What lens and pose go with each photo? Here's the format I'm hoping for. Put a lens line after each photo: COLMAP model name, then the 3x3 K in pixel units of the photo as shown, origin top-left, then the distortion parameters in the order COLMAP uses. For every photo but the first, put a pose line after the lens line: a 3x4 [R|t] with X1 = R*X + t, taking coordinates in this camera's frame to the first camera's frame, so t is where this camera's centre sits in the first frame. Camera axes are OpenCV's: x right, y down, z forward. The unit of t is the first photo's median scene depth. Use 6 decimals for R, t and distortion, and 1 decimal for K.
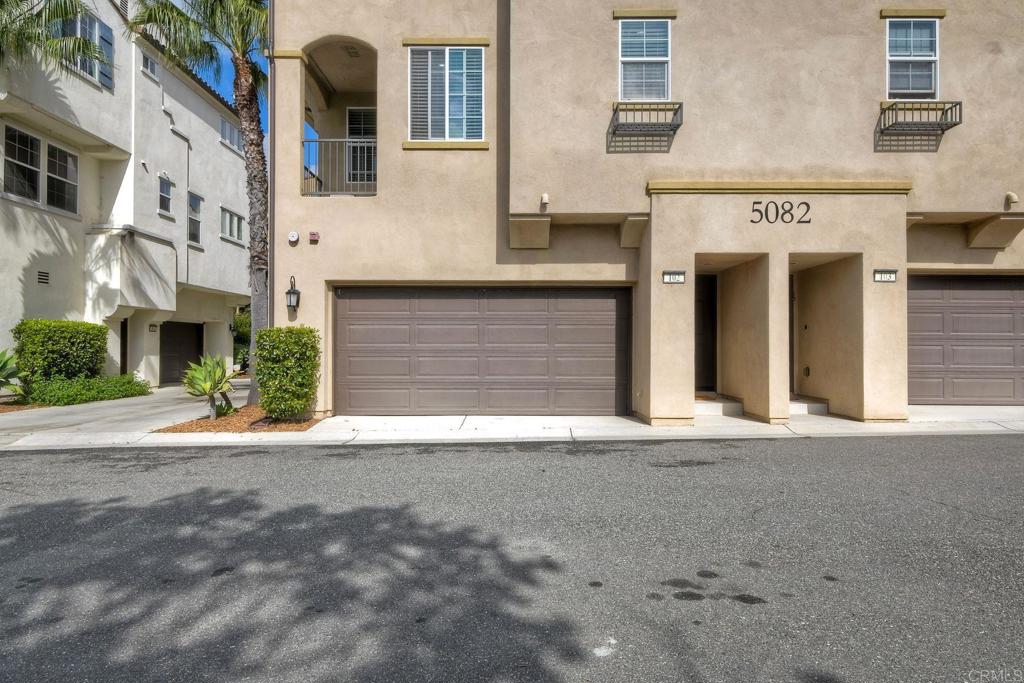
lens RADIAL K [[617.0, 0, 512.0], [0, 617.0, 341.5], [0, 0, 1]] dist [0.000542, -0.000230]
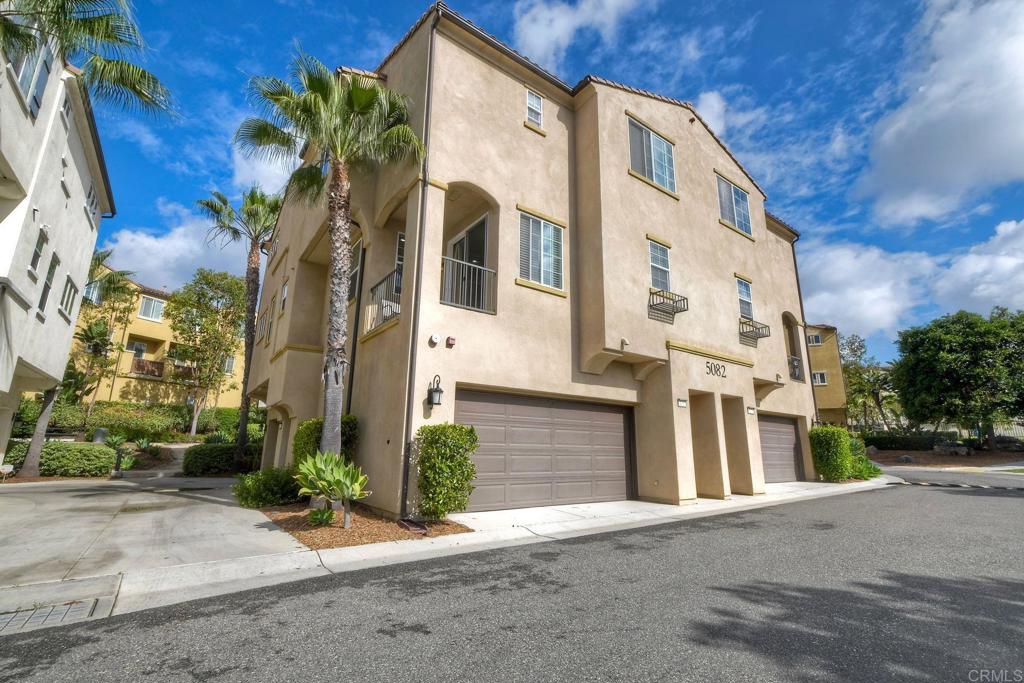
lens RADIAL K [[455.8, 0, 514.9], [0, 455.8, 336.2], [0, 0, 1]] dist [0.002328, 0.000065]
pose [[0.802141, 0.157128, 0.576090, -0.693543], [-0.019063, 0.971005, -0.238297, 0.012202], [-0.596830, 0.180166, 0.781879, 0.296951]]
